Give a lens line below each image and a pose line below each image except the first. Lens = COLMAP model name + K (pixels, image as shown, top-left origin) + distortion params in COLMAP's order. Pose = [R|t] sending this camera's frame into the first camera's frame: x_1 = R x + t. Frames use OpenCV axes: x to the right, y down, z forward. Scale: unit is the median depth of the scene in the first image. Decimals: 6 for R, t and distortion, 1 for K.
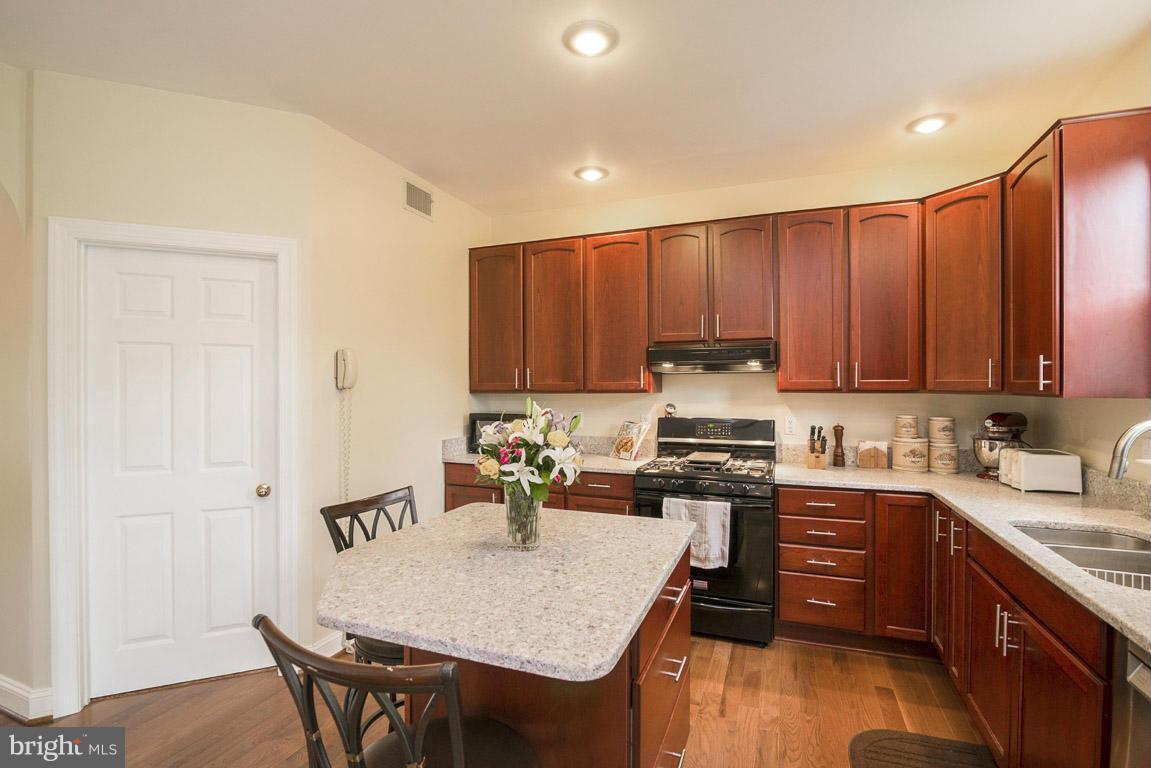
lens RADIAL K [[527.6, 0, 583.4], [0, 527.6, 385.4], [0, 0, 1]] dist [-0.013803, -0.000668]
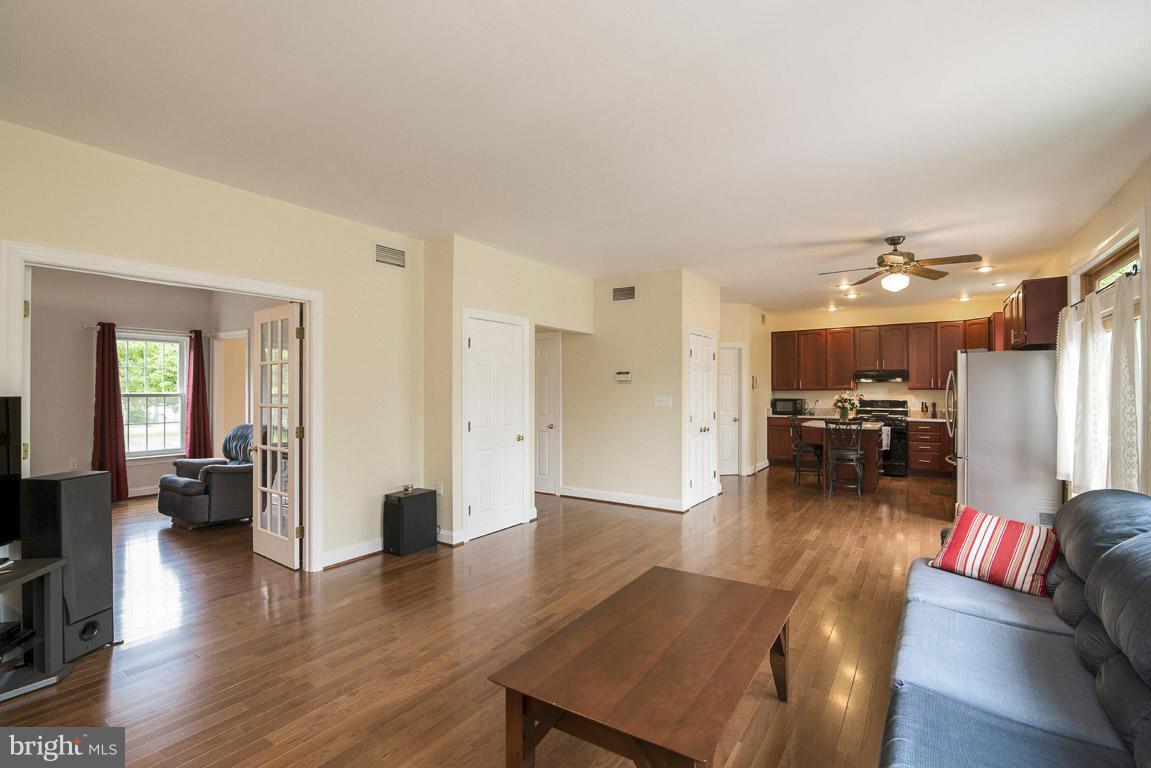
lens RADIAL K [[527.6, 0, 579.0], [0, 527.6, 389.9], [0, 0, 1]] dist [-0.013803, -0.000668]
pose [[0.977172, -0.000616, -0.212450, -0.704033], [0.000762, 1.000000, 0.000607, 0.011671], [0.212450, -0.000755, 0.977172, -1.973660]]
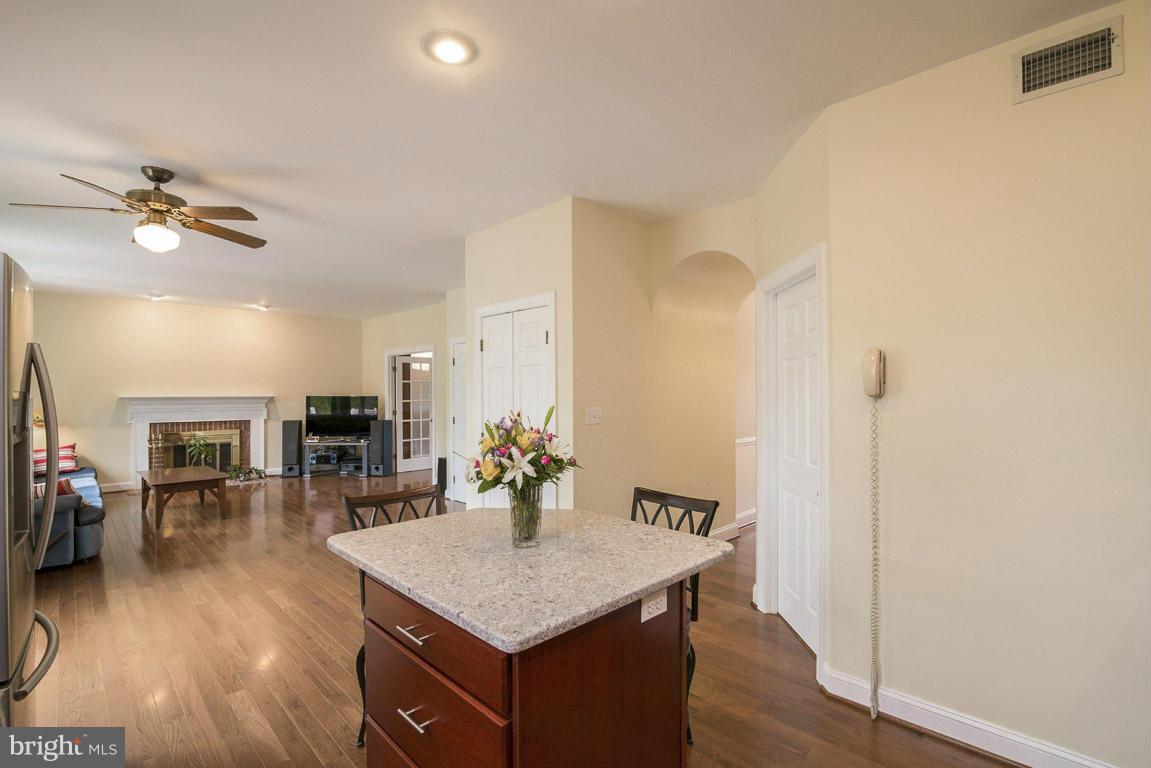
lens RADIAL K [[527.6, 0, 580.3], [0, 527.6, 382.1], [0, 0, 1]] dist [-0.013803, -0.000668]
pose [[-0.411649, -0.011520, -0.911270, 0.425162], [0.006115, 0.999863, -0.015403, -0.004617], [0.911322, -0.011913, -0.411522, 0.792475]]
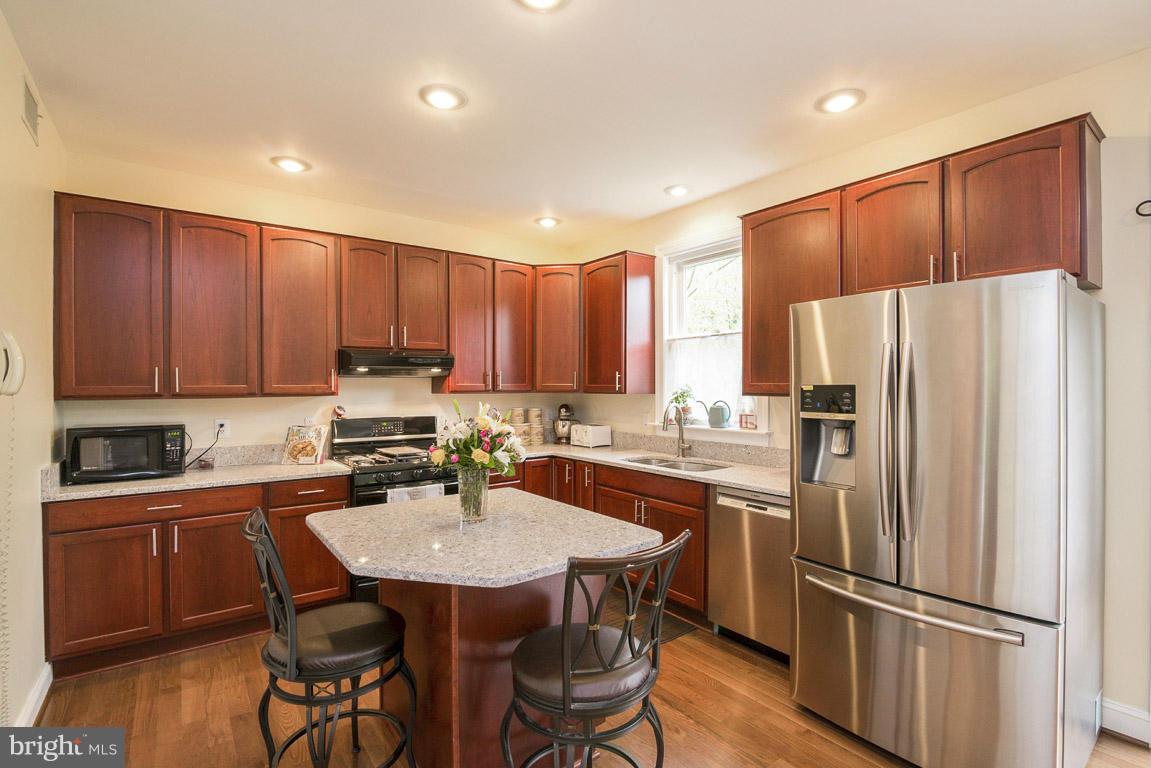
lens RADIAL K [[527.6, 0, 573.2], [0, 527.6, 386.2], [0, 0, 1]] dist [-0.013803, -0.000668]
pose [[0.533587, -0.001078, 0.845744, -0.527764], [0.001177, 0.999999, 0.000532, -0.004173], [-0.845744, 0.000711, 0.533588, 0.073233]]
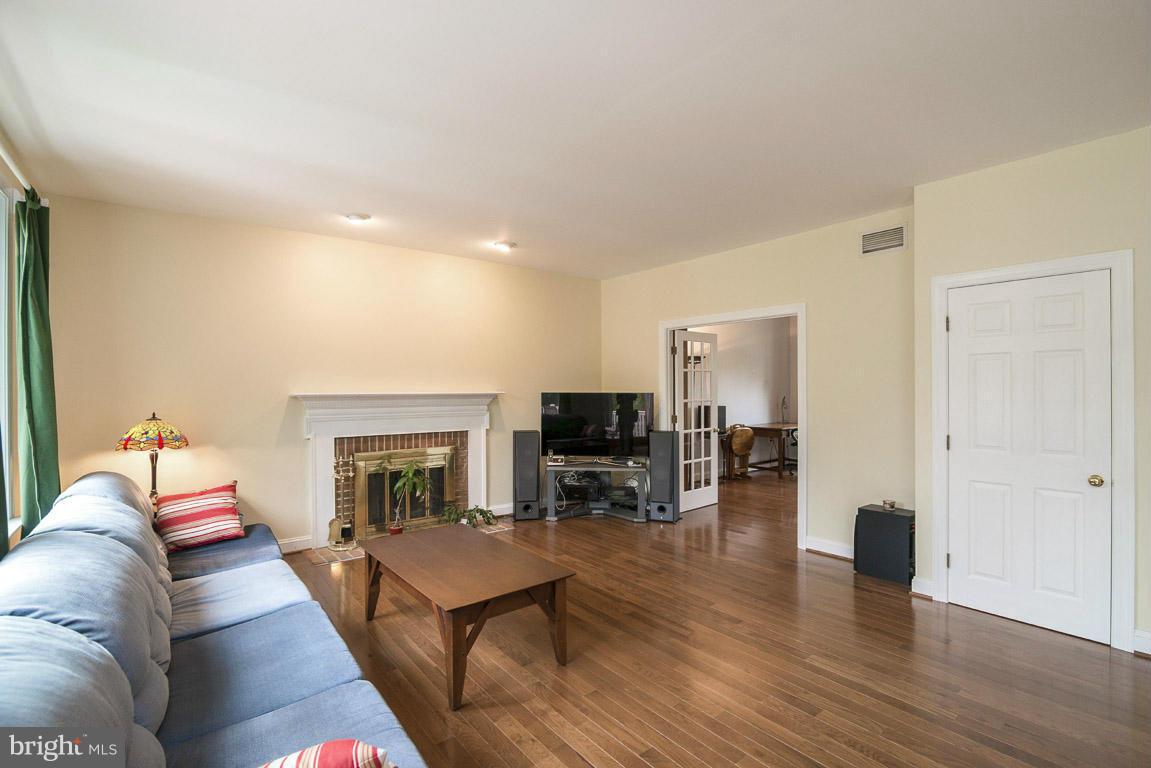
lens RADIAL K [[527.6, 0, 581.5], [0, 527.6, 390.9], [0, 0, 1]] dist [-0.013803, -0.000668]
pose [[-0.505942, 0.008972, -0.862521, -0.040745], [0.006608, 0.999957, 0.006526, -0.000033], [0.862542, -0.002398, -0.505979, -0.671924]]
